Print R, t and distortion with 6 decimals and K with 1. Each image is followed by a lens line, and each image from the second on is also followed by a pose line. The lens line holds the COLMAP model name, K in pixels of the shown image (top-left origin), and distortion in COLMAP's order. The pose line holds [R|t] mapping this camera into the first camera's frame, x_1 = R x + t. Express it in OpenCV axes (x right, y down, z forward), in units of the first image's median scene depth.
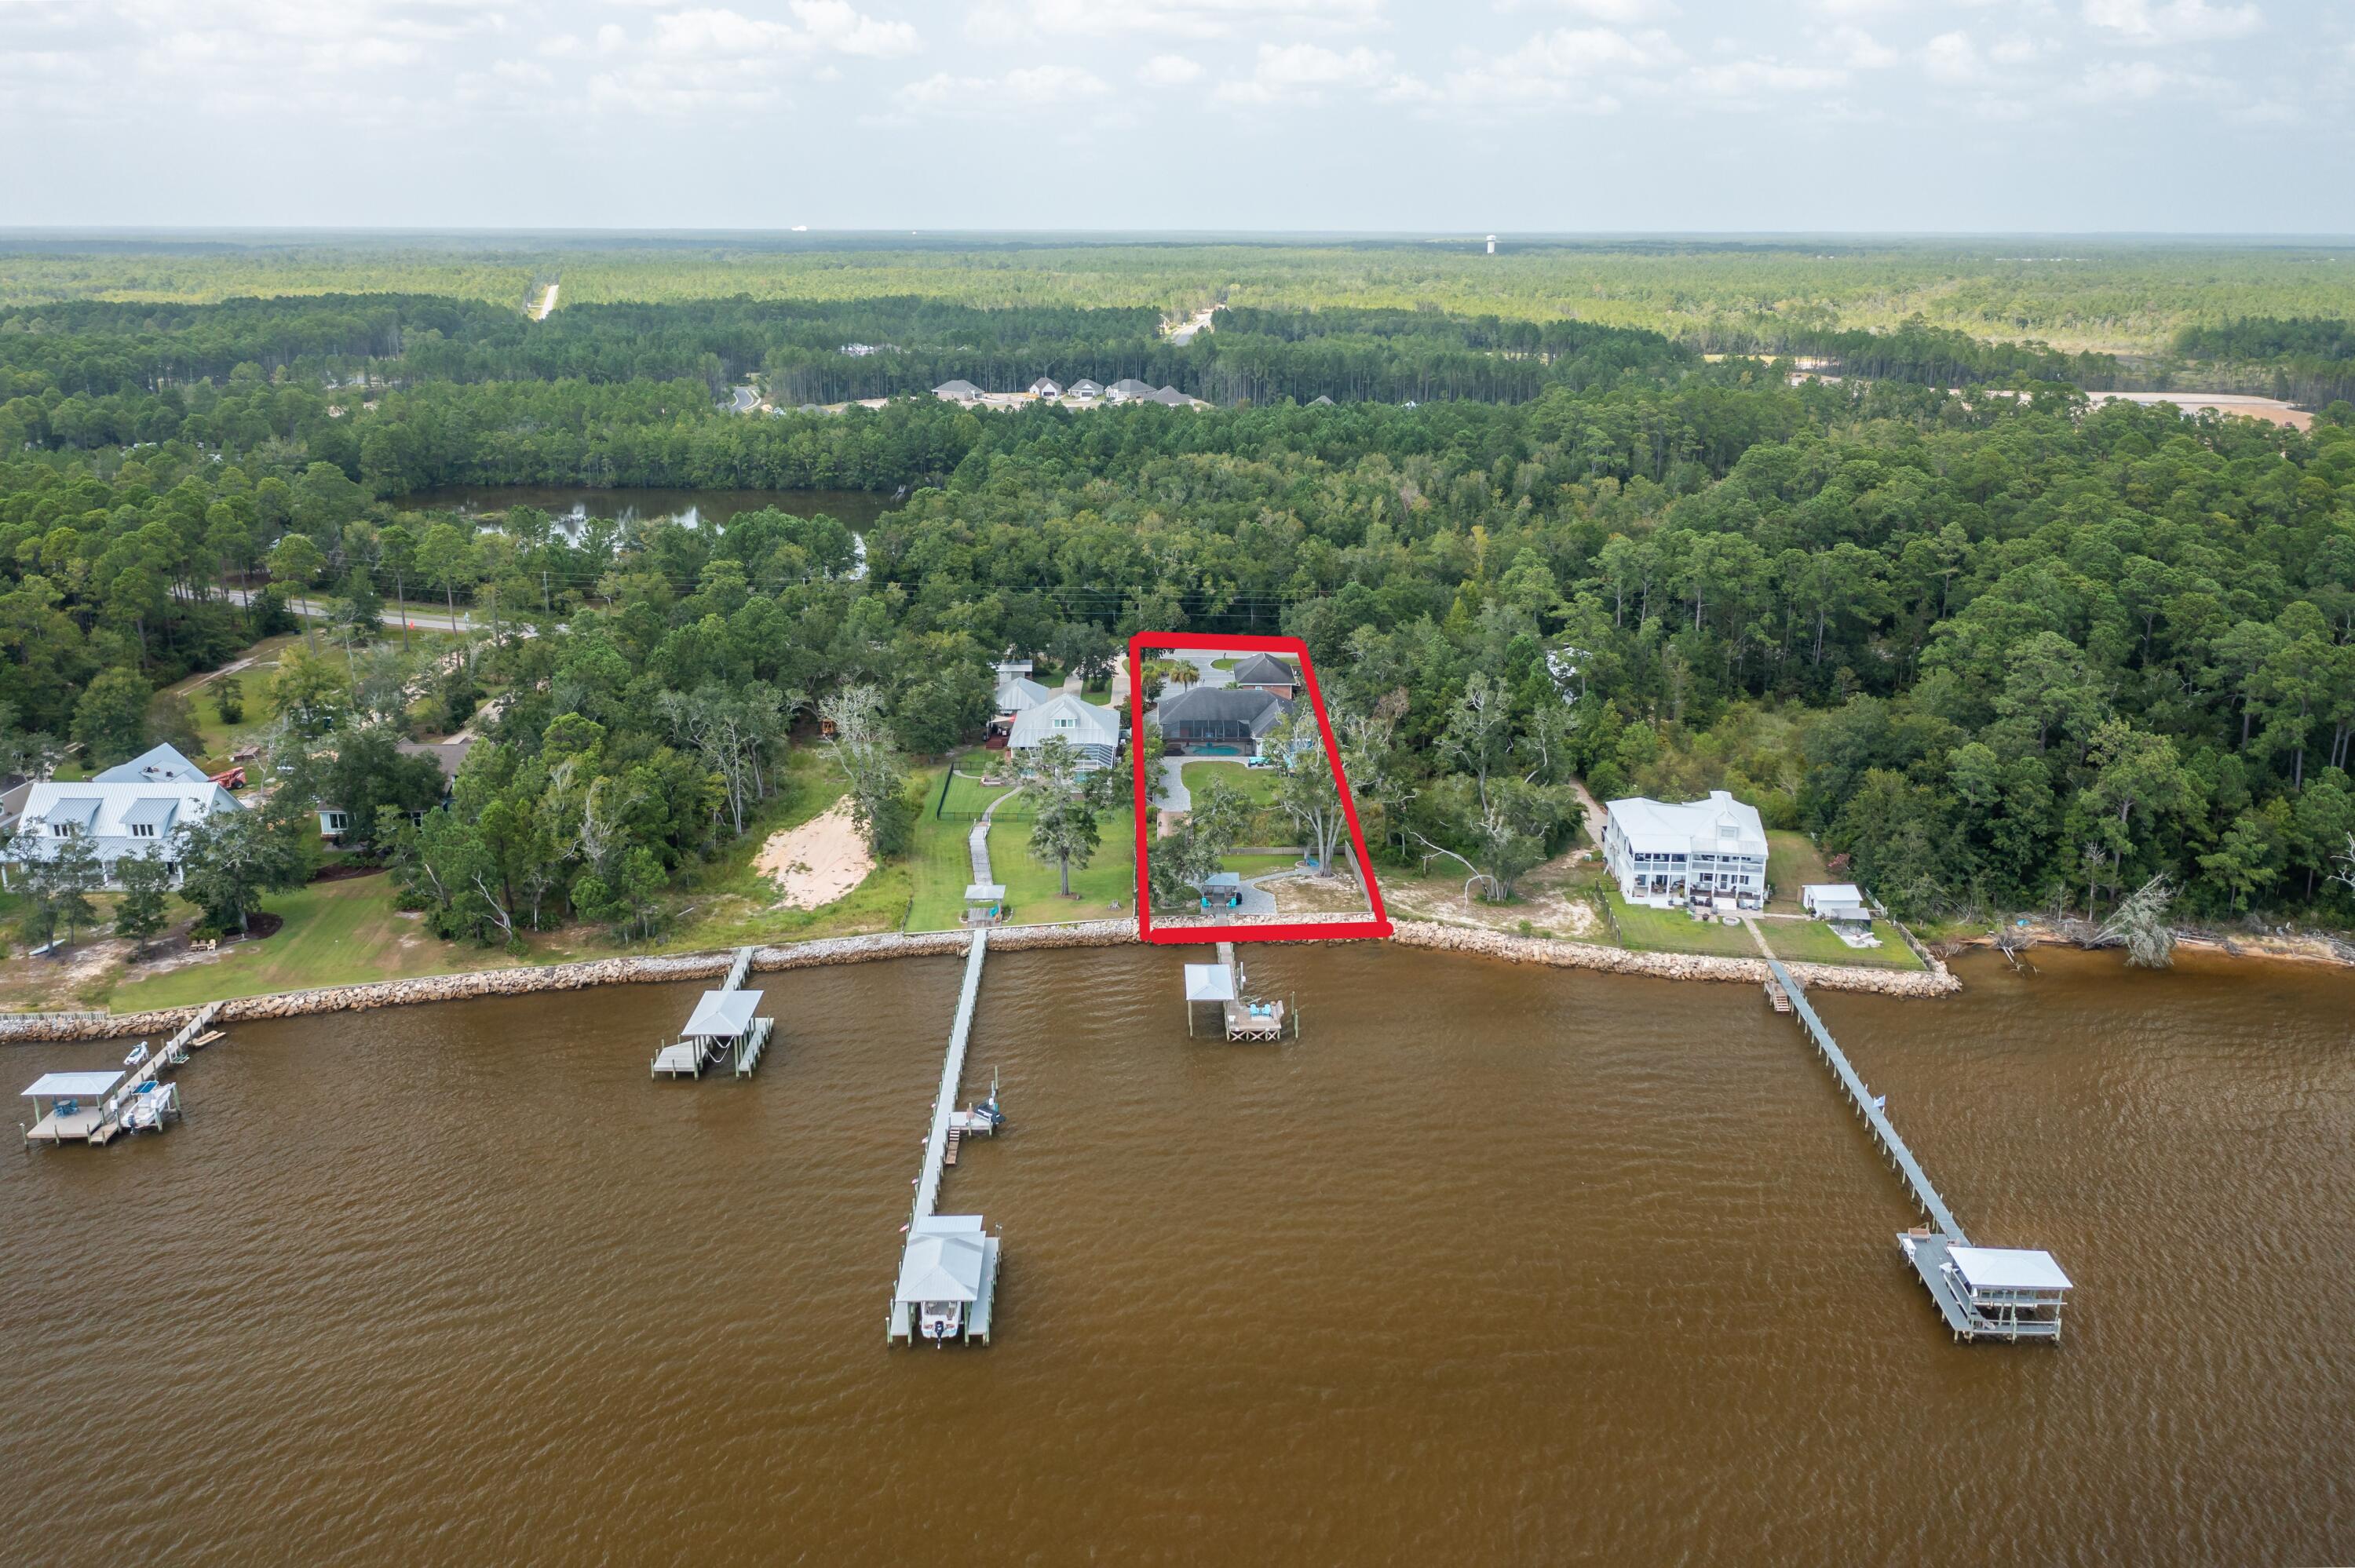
lens RADIAL K [[1912.5, 0, 1177.5], [0, 1912.5, 784.0], [0, 0, 1]] dist [-0.007015, 0.003059]
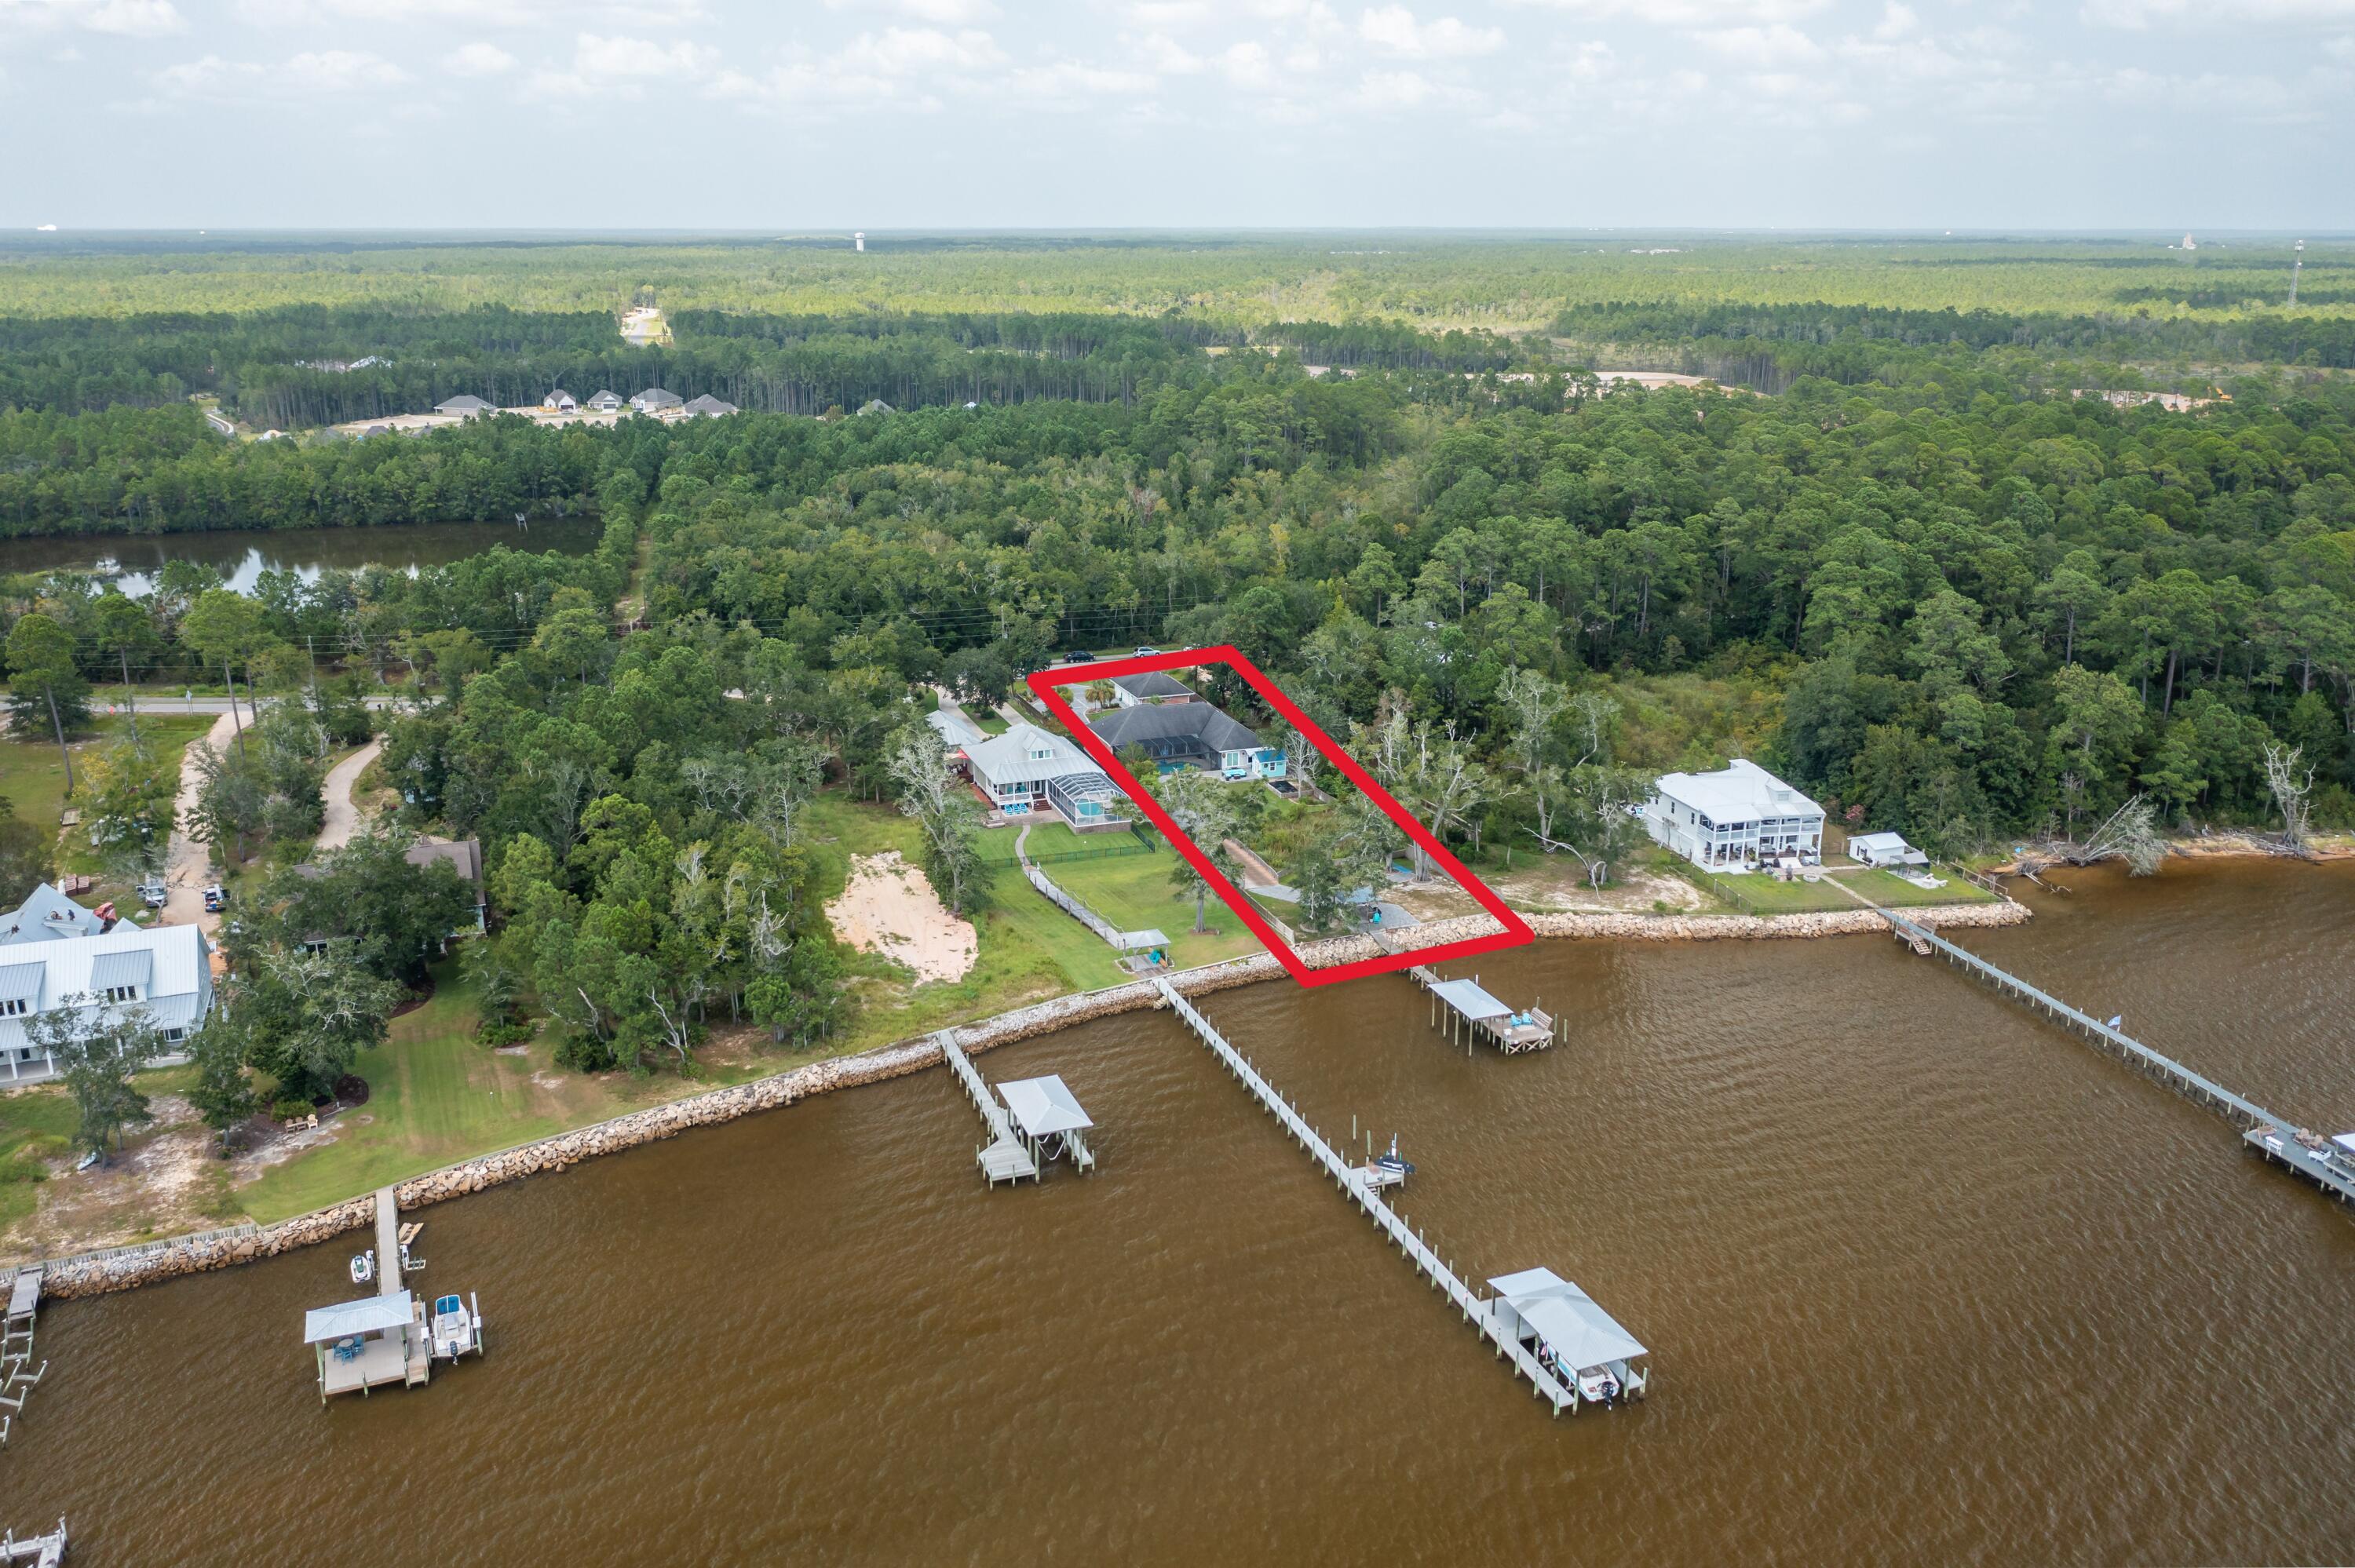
lens RADIAL K [[1900.0, 0, 1177.5], [0, 1900.0, 784.0], [0, 0, 1]] dist [-0.012492, 0.009020]
pose [[0.938931, -0.098943, 0.329573, -0.384898], [0.097700, 0.995007, 0.020378, -0.036964], [-0.329943, 0.013065, 0.943910, 0.104866]]
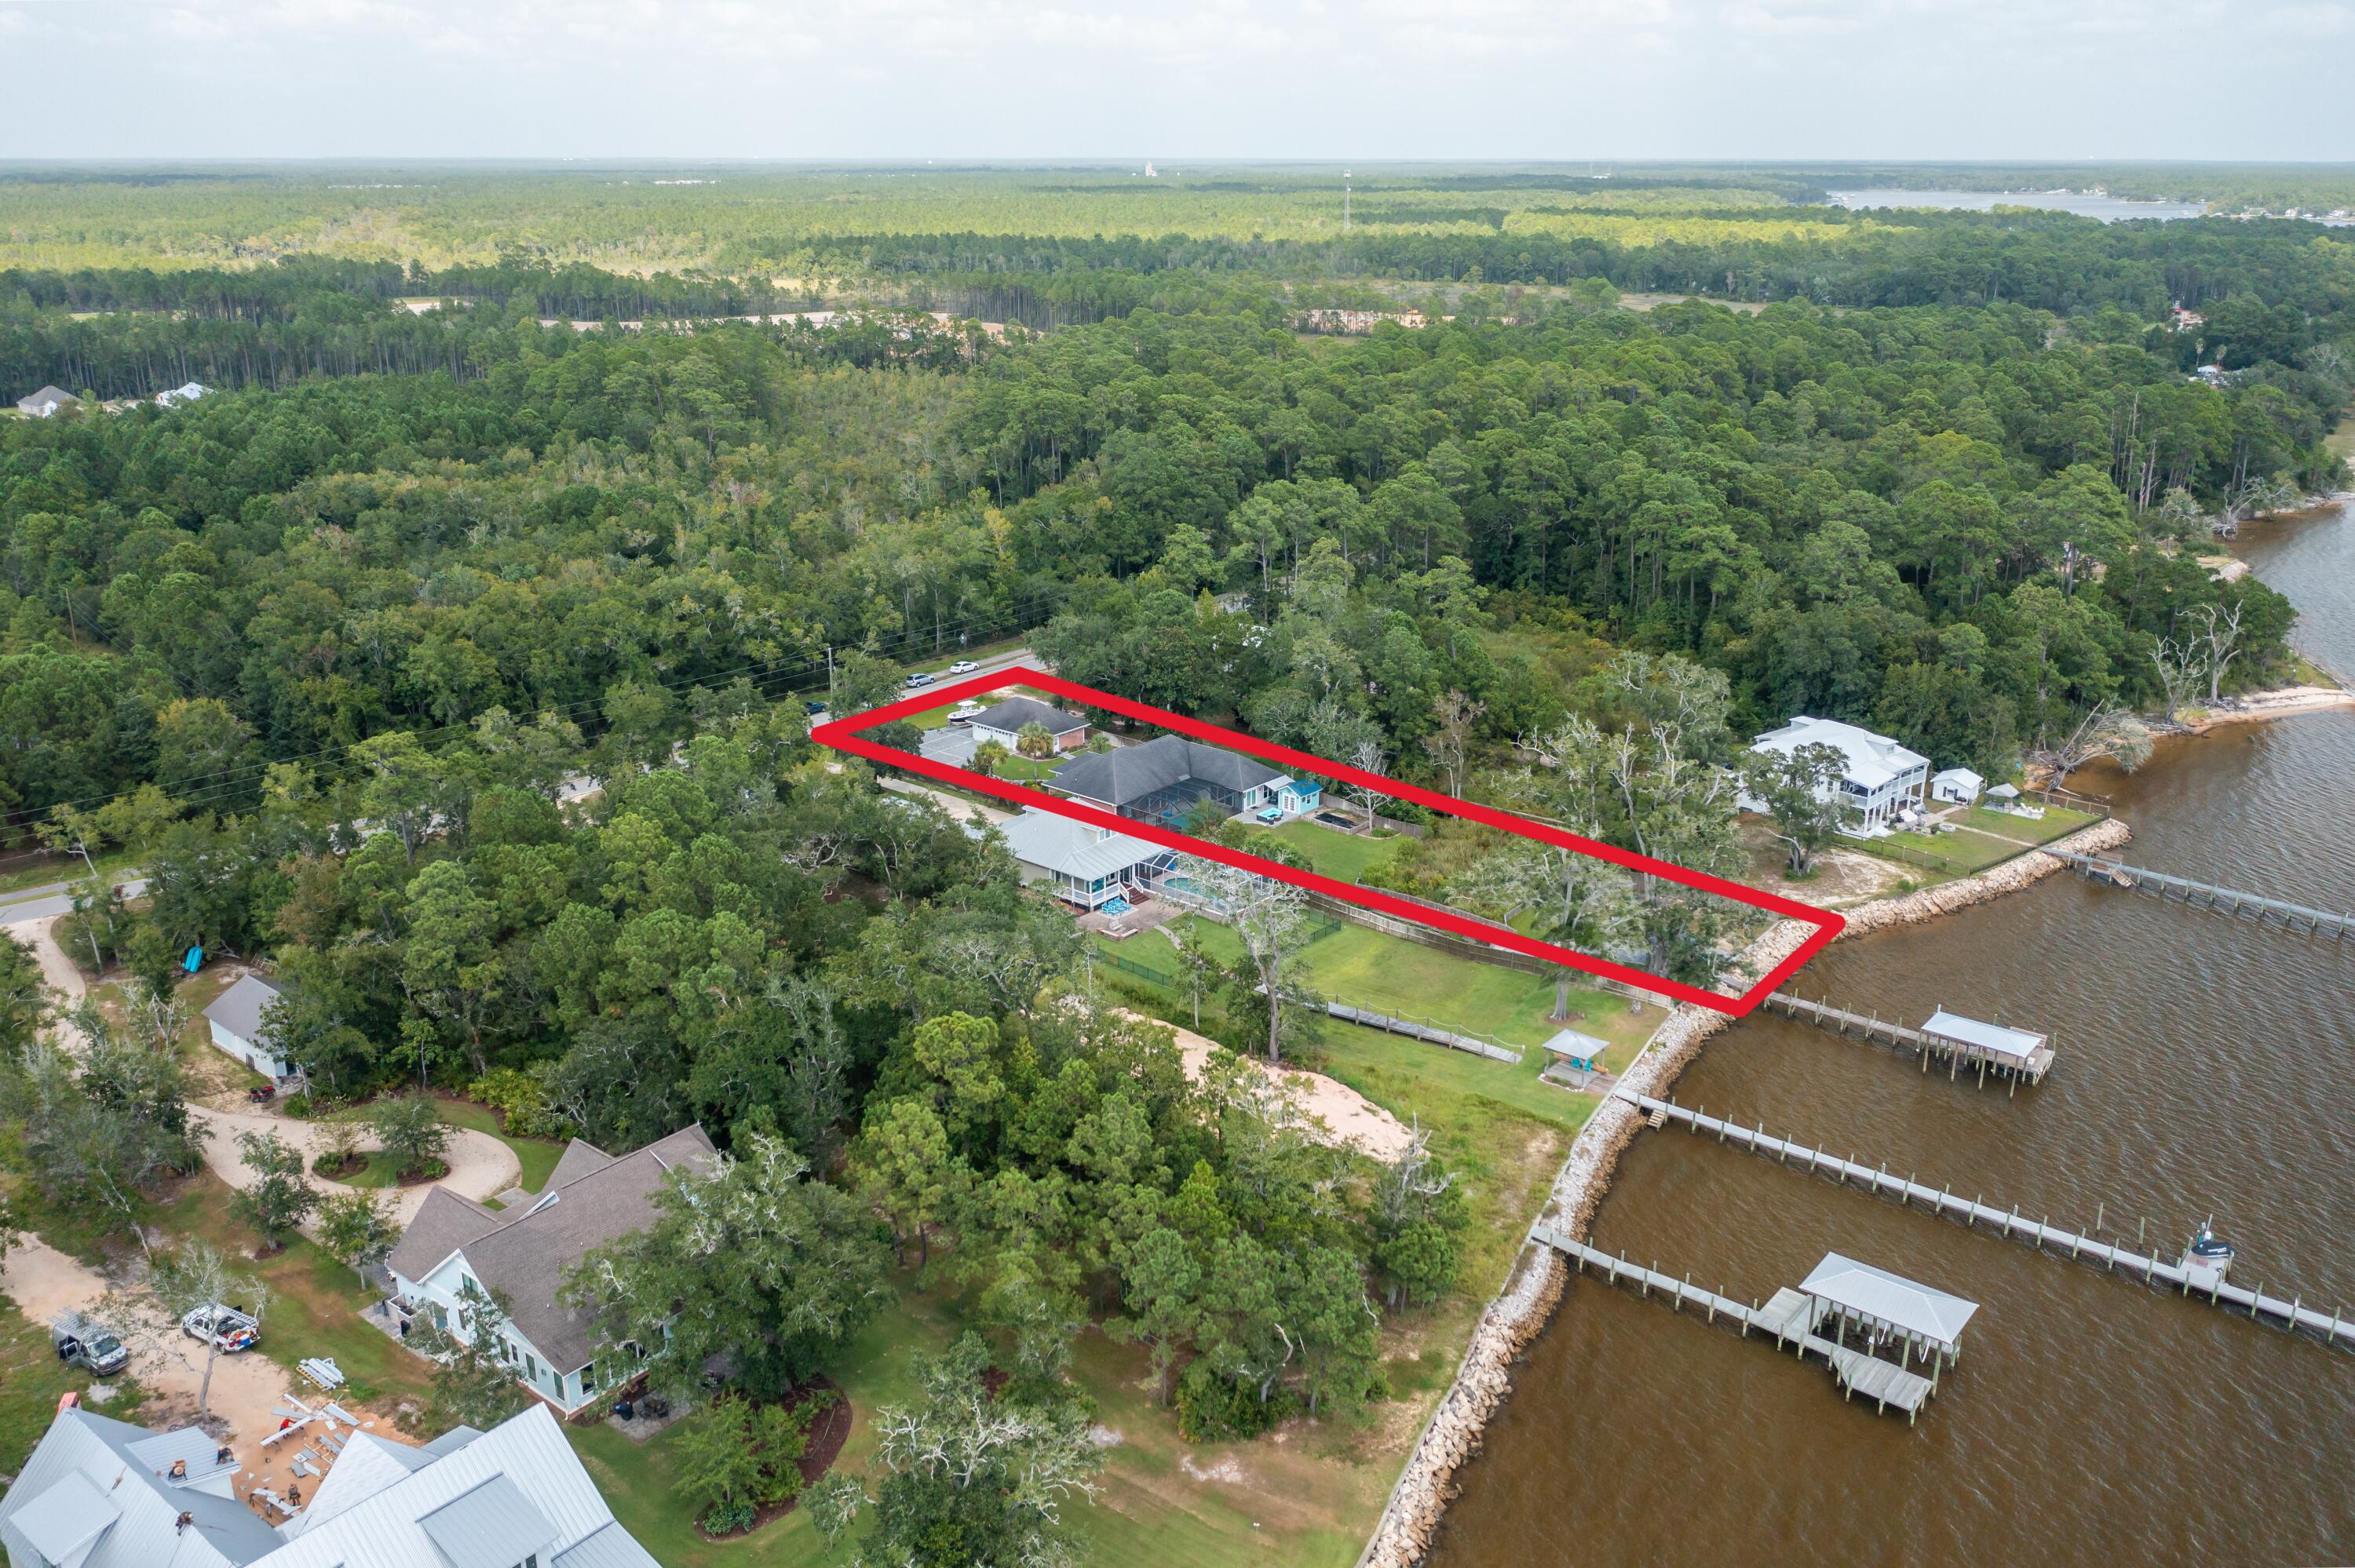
lens RADIAL K [[1912.5, 0, 1177.5], [0, 1912.5, 784.0], [0, 0, 1]] dist [-0.007015, 0.003059]
pose [[0.639553, -0.243461, 0.729176, -0.735593], [0.216992, 0.967127, 0.132587, -0.181208], [-0.737486, 0.073429, 0.671359, 0.588607]]
